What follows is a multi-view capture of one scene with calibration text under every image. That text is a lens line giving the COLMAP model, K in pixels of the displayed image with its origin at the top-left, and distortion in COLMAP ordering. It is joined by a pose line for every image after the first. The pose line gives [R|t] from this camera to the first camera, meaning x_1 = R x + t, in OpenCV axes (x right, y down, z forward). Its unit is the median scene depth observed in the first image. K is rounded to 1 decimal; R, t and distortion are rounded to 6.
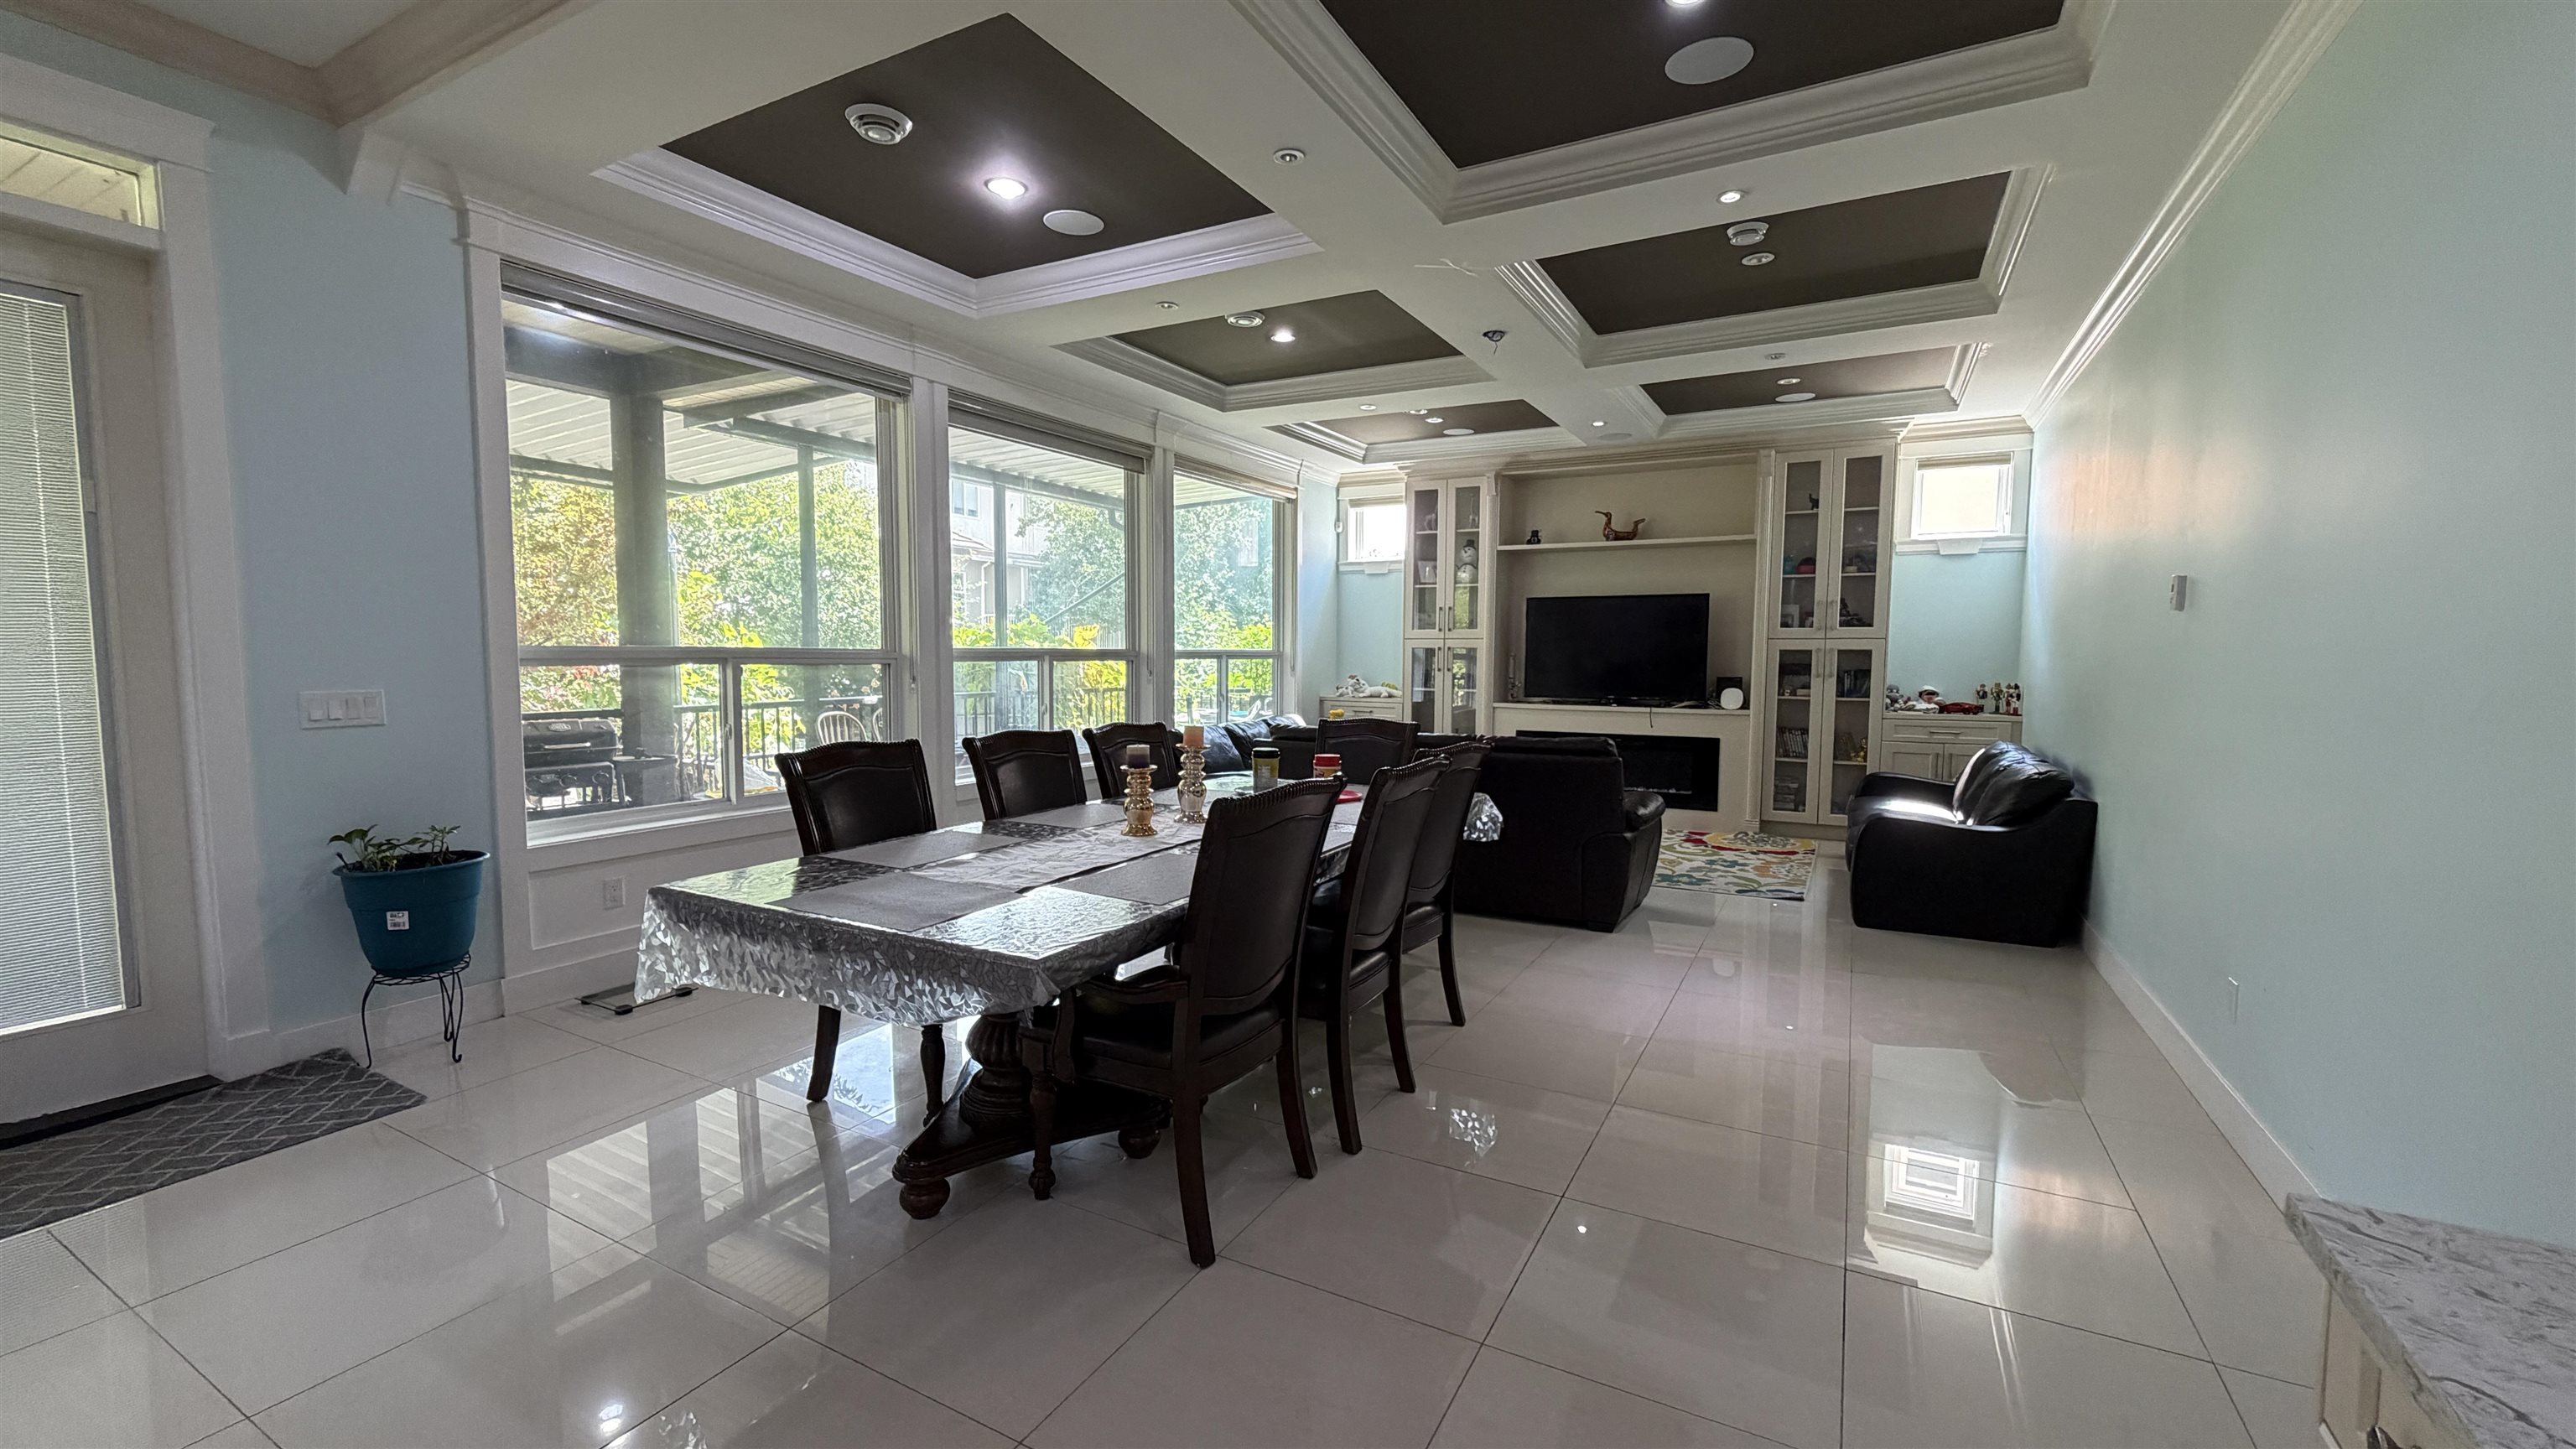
lens RADIAL K [[1028.2, 0, 1293.6], [0, 1028.2, 728.3], [0, 0, 1]] dist [0.000681, -0.000190]
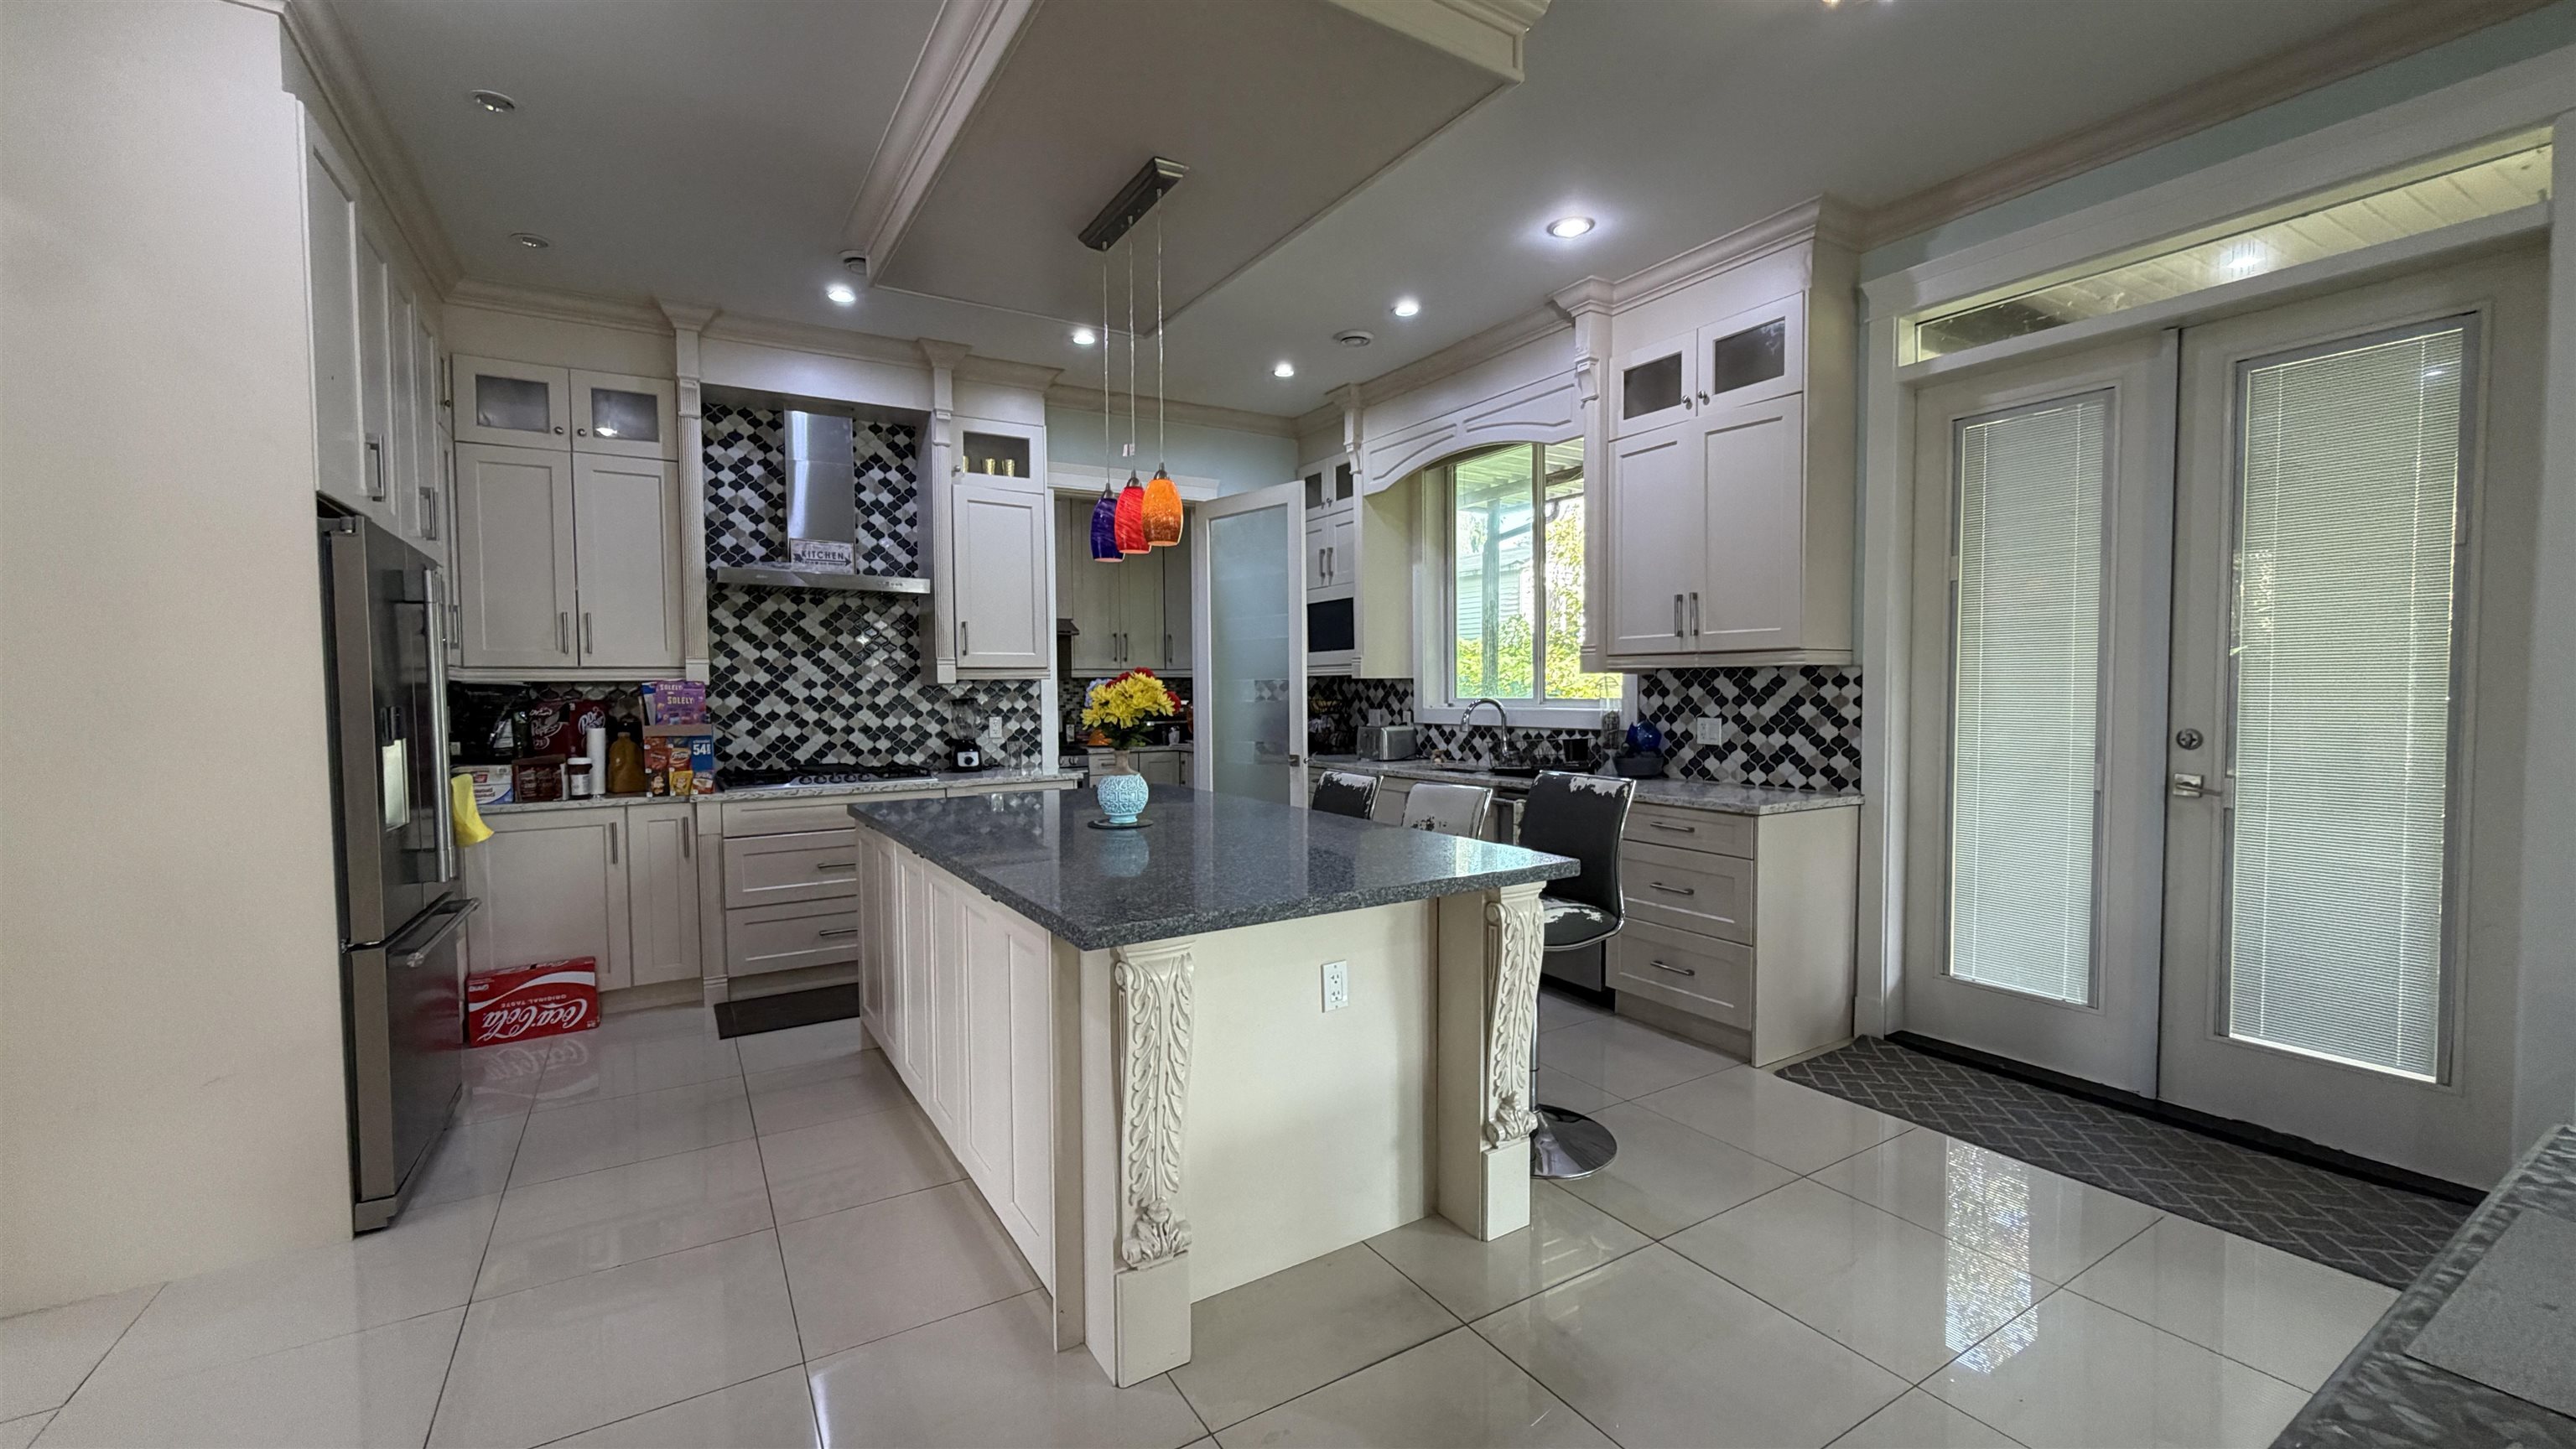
lens RADIAL K [[1028.2, 0, 1293.6], [0, 1028.2, 728.3], [0, 0, 1]] dist [0.000681, -0.000190]
pose [[-0.491104, 0.027459, -0.870668, 0.160868], [-0.063969, 0.995668, 0.067484, -0.040233], [0.868749, 0.088837, -0.487220, 0.557270]]
